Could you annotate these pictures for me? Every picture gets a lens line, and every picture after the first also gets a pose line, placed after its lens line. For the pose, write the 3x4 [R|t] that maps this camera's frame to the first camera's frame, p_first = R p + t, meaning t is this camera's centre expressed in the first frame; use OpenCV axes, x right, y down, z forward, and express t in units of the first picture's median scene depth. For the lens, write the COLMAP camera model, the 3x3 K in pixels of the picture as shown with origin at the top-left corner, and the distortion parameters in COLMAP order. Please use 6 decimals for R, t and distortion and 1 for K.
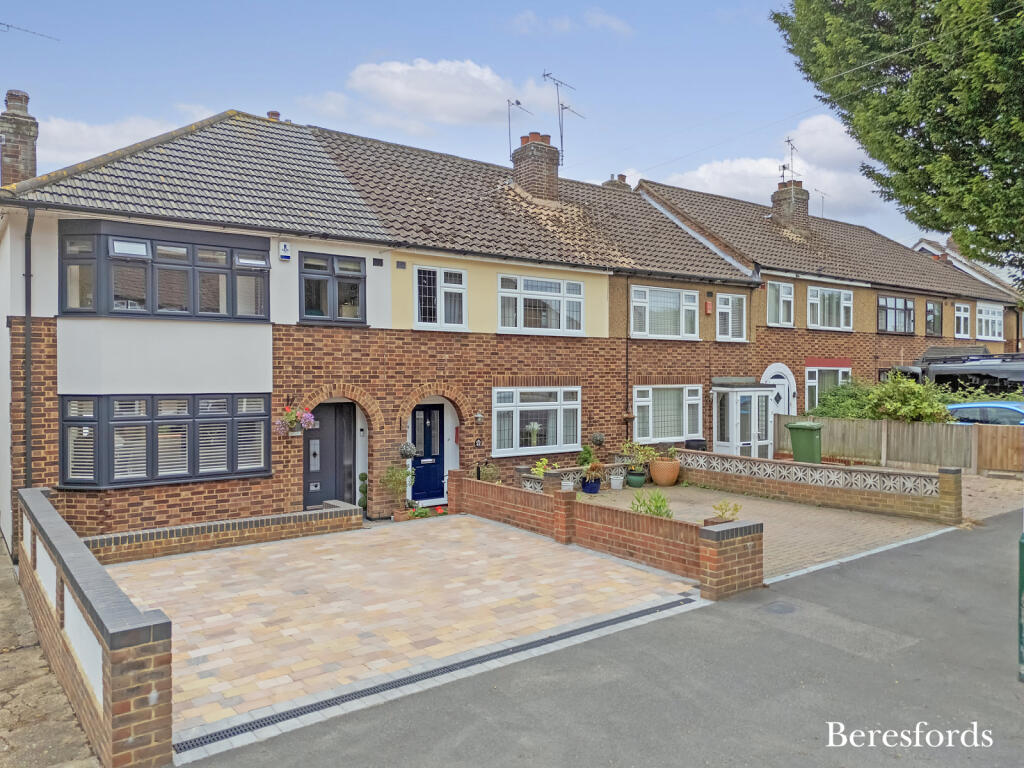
lens RADIAL K [[750.0, 0, 512.0], [0, 750.0, 384.0], [0, 0, 1]] dist [0.105294, -0.117923]
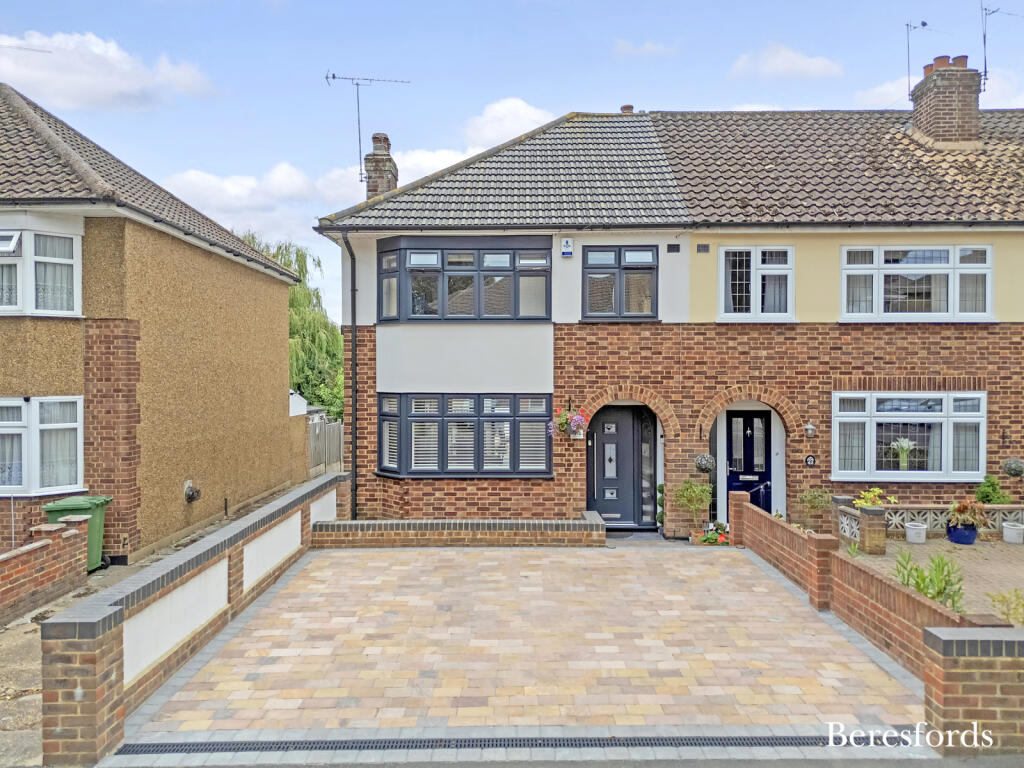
lens RADIAL K [[750.0, 0, 512.0], [0, 750.0, 384.0], [0, 0, 1]] dist [0.105294, -0.117923]
pose [[0.804608, 0.008580, -0.593744, 0.223630], [-0.008327, 0.999960, 0.003166, -0.003640], [0.593748, 0.002397, 0.804647, 0.196194]]
